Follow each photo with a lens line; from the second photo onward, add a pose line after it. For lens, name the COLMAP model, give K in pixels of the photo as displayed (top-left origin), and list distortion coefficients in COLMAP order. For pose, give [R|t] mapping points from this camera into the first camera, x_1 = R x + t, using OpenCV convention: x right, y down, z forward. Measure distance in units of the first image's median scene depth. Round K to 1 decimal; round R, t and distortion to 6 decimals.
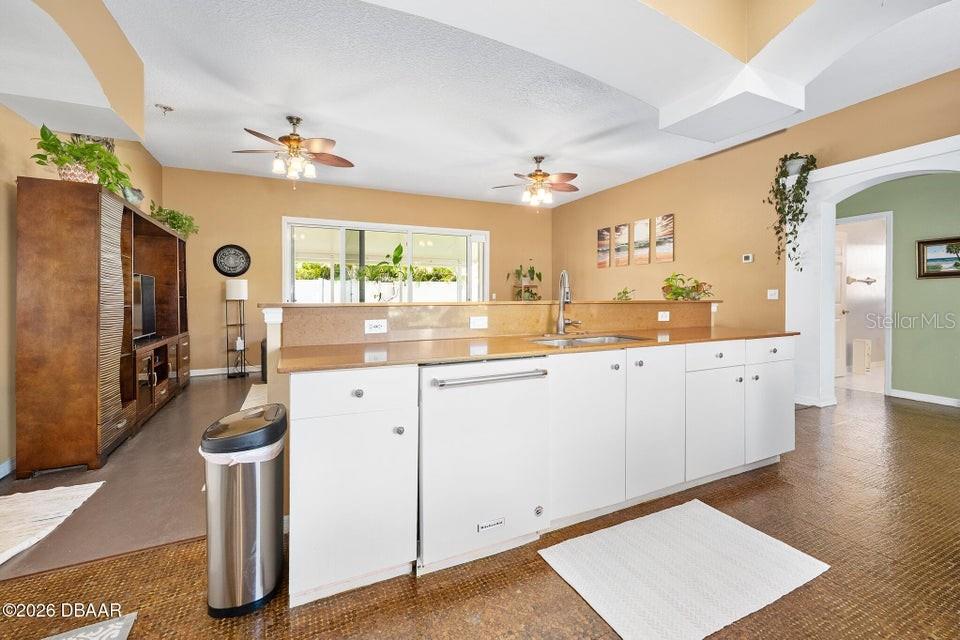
lens RADIAL K [[397.0, 0, 482.2], [0, 397.0, 305.1], [0, 0, 1]] dist [0.012832, -0.001181]
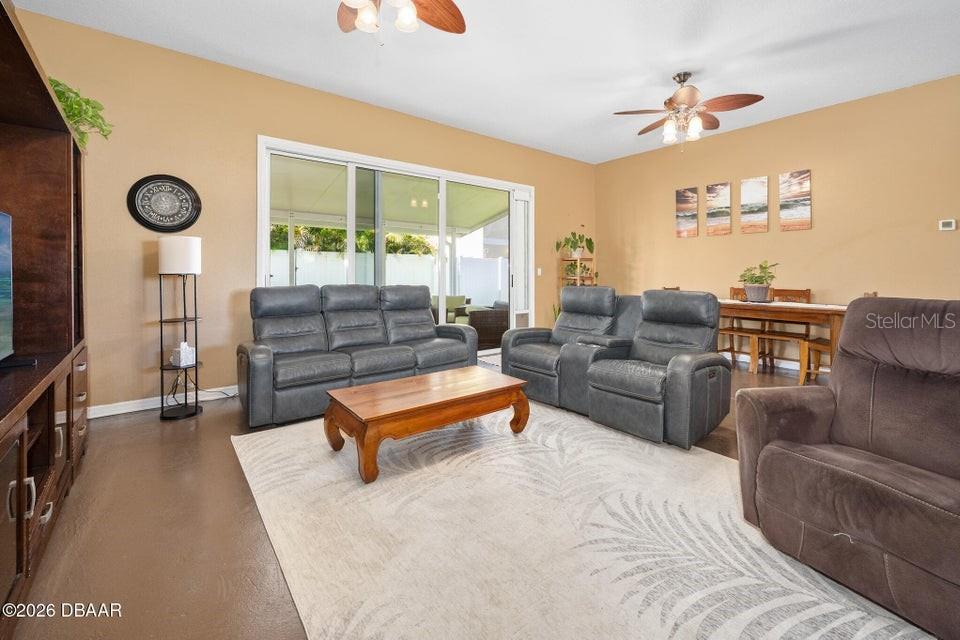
lens RADIAL K [[397.0, 0, 492.0], [0, 397.0, 272.8], [0, 0, 1]] dist [0.012832, -0.001181]
pose [[0.974193, 0.006185, 0.225632, -0.298355], [-0.001550, 0.999784, -0.020711, -0.003772], [-0.225711, 0.019826, 0.973992, 0.336305]]
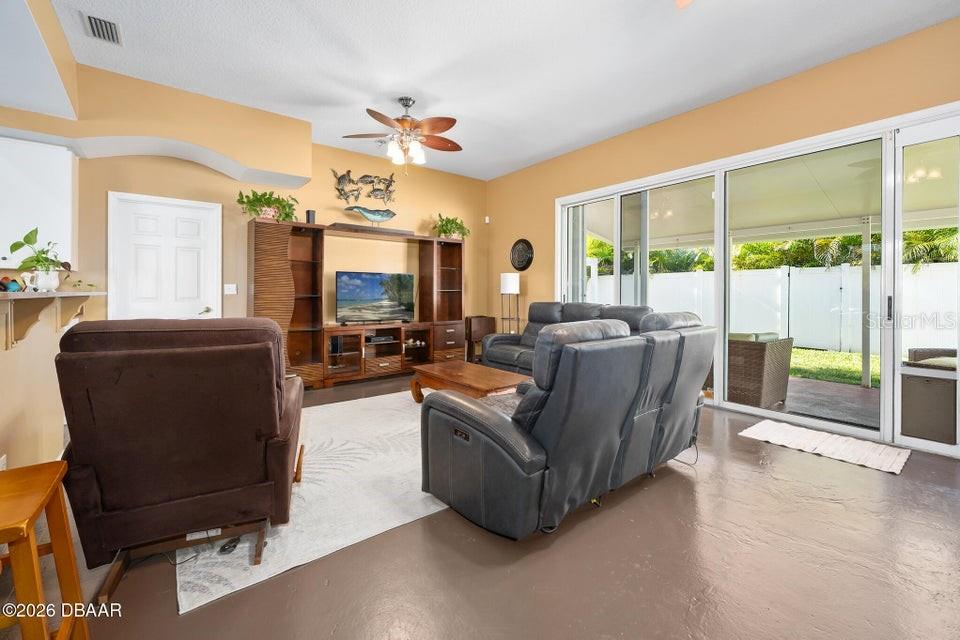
lens RADIAL K [[397.0, 0, 476.3], [0, 397.0, 292.8], [0, 0, 1]] dist [0.012832, -0.001181]
pose [[0.225862, 0.001245, -0.974159, 0.320239], [-0.021541, 0.999761, -0.003717, -0.009775], [0.973921, 0.021824, 0.225835, 0.636115]]
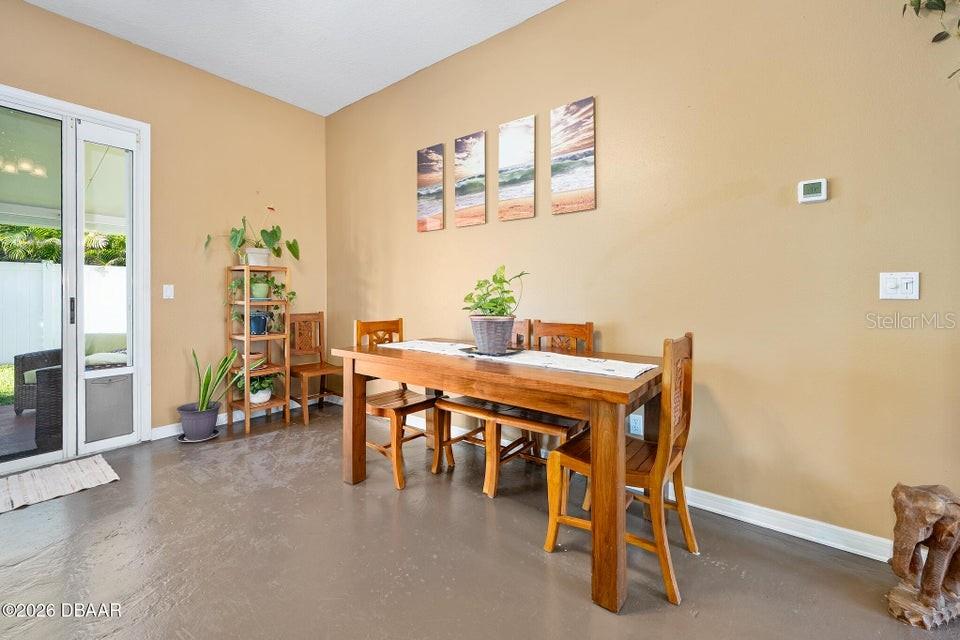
lens RADIAL K [[397.0, 0, 485.5], [0, 397.0, 295.4], [0, 0, 1]] dist [0.012832, -0.001181]
pose [[0.890814, 0.004439, 0.454345, 0.170360], [0.005204, 0.999787, -0.019970, -0.009437], [-0.454337, 0.020154, 0.890602, 0.625634]]
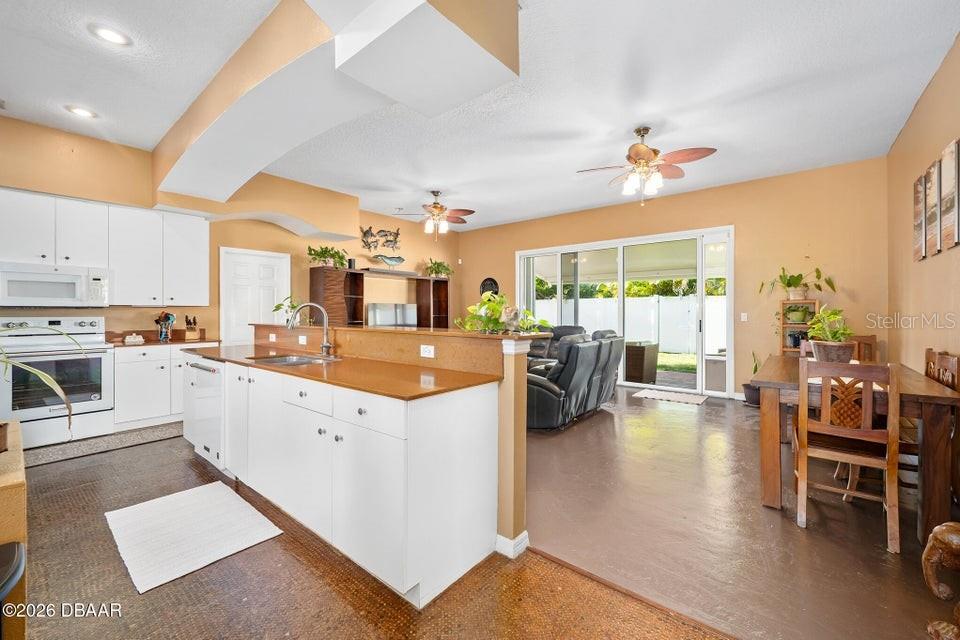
lens RADIAL K [[397.0, 0, 474.0], [0, 397.0, 311.6], [0, 0, 1]] dist [0.012832, -0.001181]
pose [[0.437519, 0.000662, -0.899209, 0.570611], [-0.016303, 0.999841, -0.007197, -0.022365], [0.899061, 0.017808, 0.437460, 0.342236]]
